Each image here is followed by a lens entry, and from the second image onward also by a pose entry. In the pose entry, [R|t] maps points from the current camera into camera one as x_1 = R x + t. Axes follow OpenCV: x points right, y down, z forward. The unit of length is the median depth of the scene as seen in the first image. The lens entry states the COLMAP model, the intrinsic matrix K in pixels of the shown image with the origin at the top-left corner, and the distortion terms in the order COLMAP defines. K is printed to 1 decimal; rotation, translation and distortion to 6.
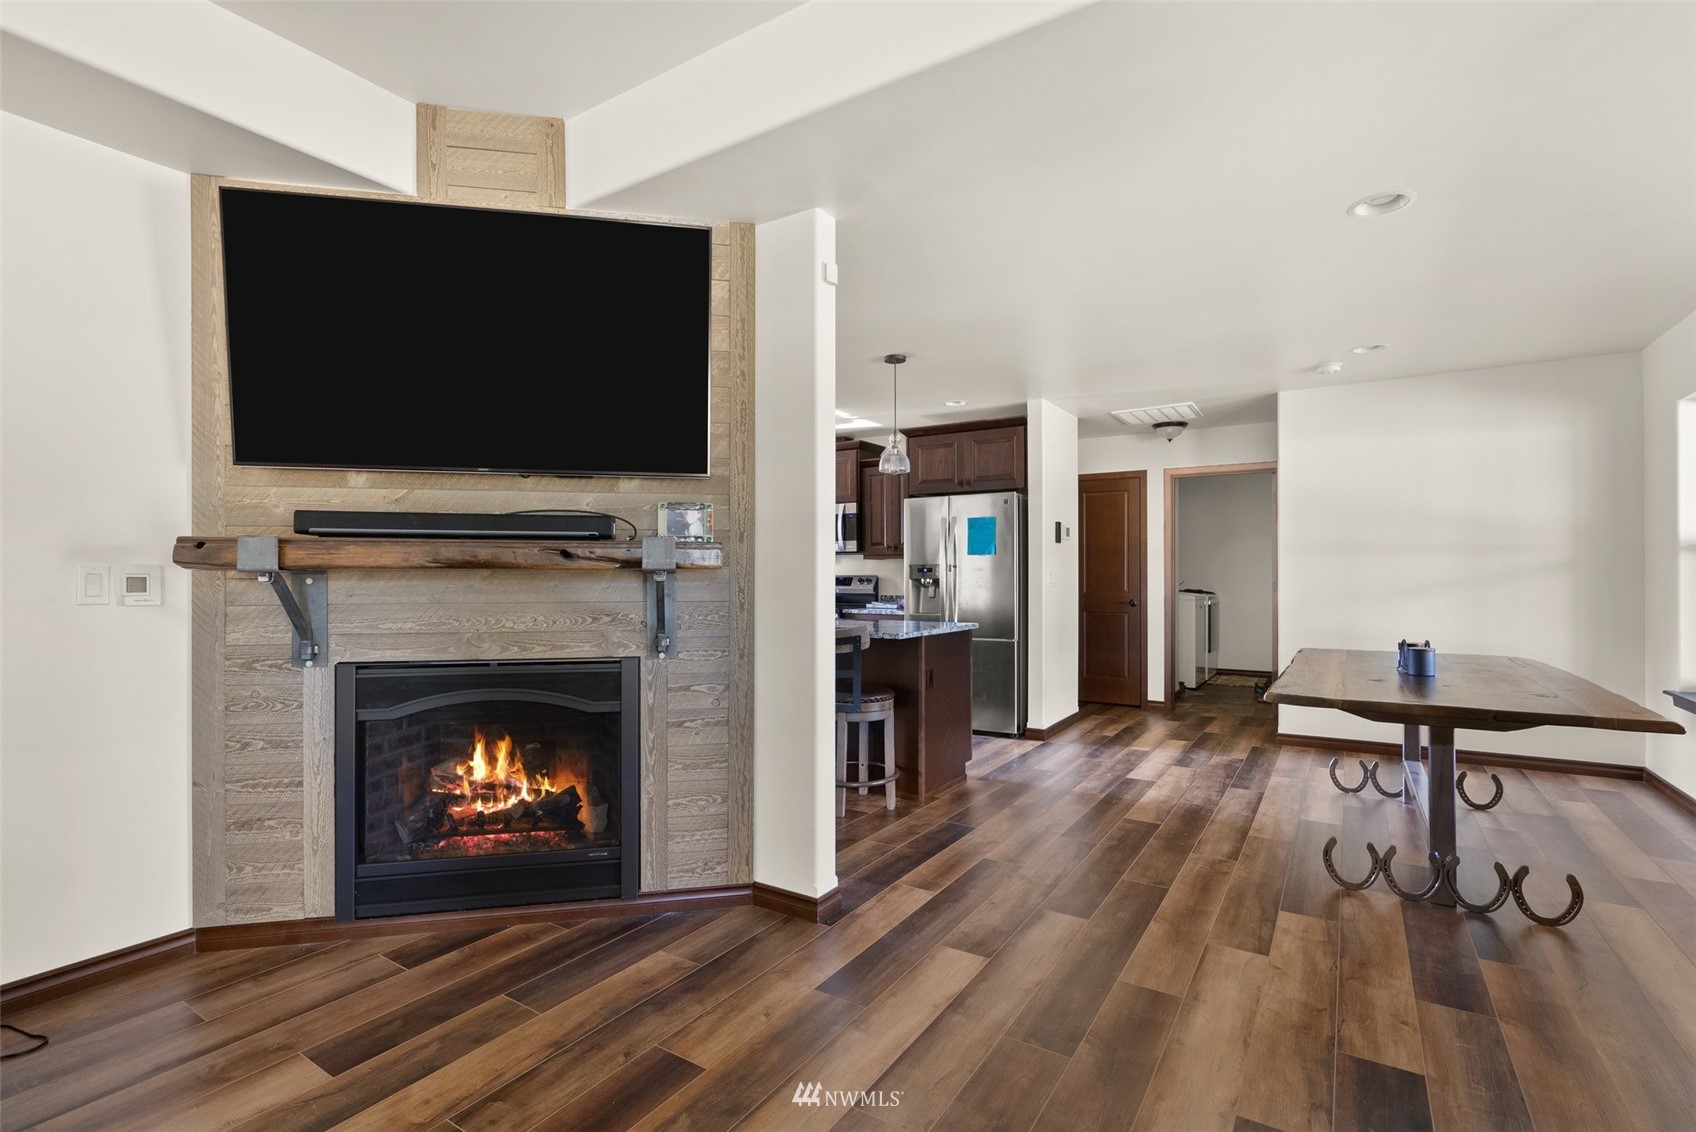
lens RADIAL K [[778.0, 0, 848.0], [0, 778.0, 566.0], [0, 0, 1]] dist [-0.000103, -0.000018]
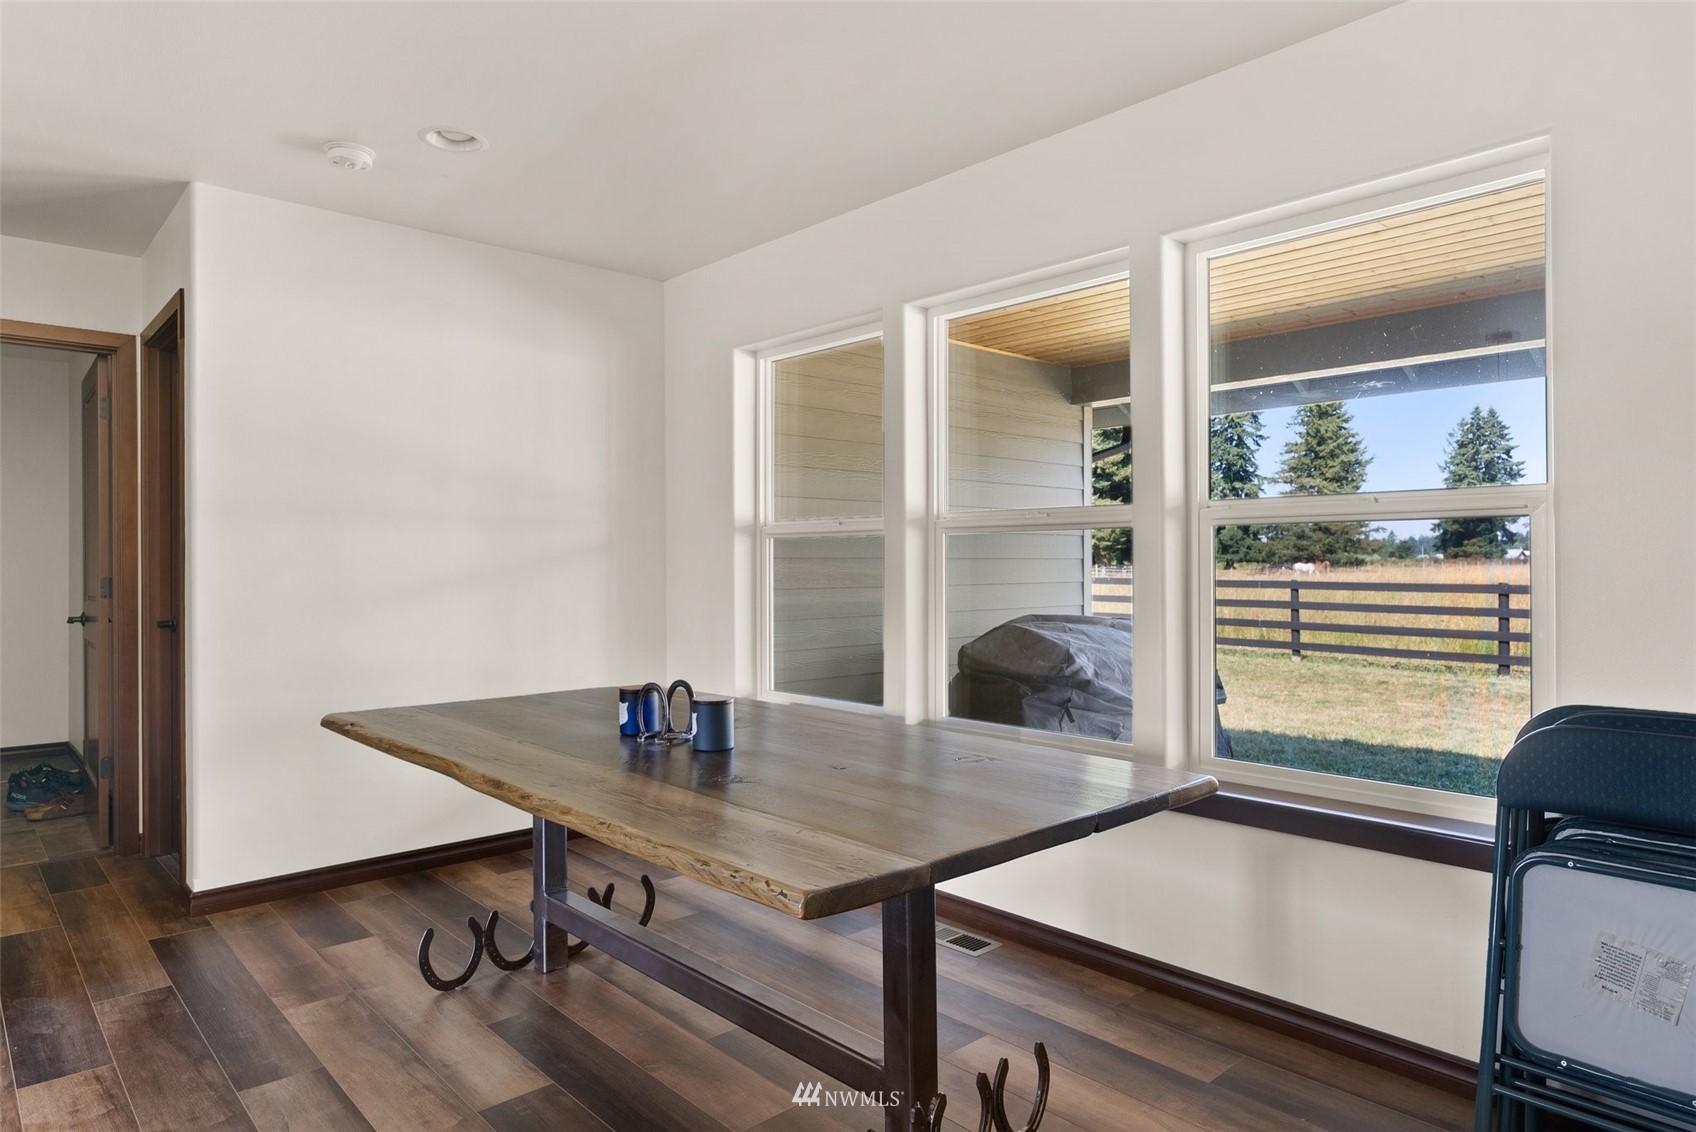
lens RADIAL K [[1019.8, 0, 848.0], [0, 1019.8, 566.0], [0, 0, 1]] dist [0.000458, 0.000310]
pose [[0.250611, -0.003922, 0.968080, 0.055795], [-0.011075, 0.999915, 0.006918, 0.005686], [-0.968024, -0.012456, 0.250546, 0.529540]]
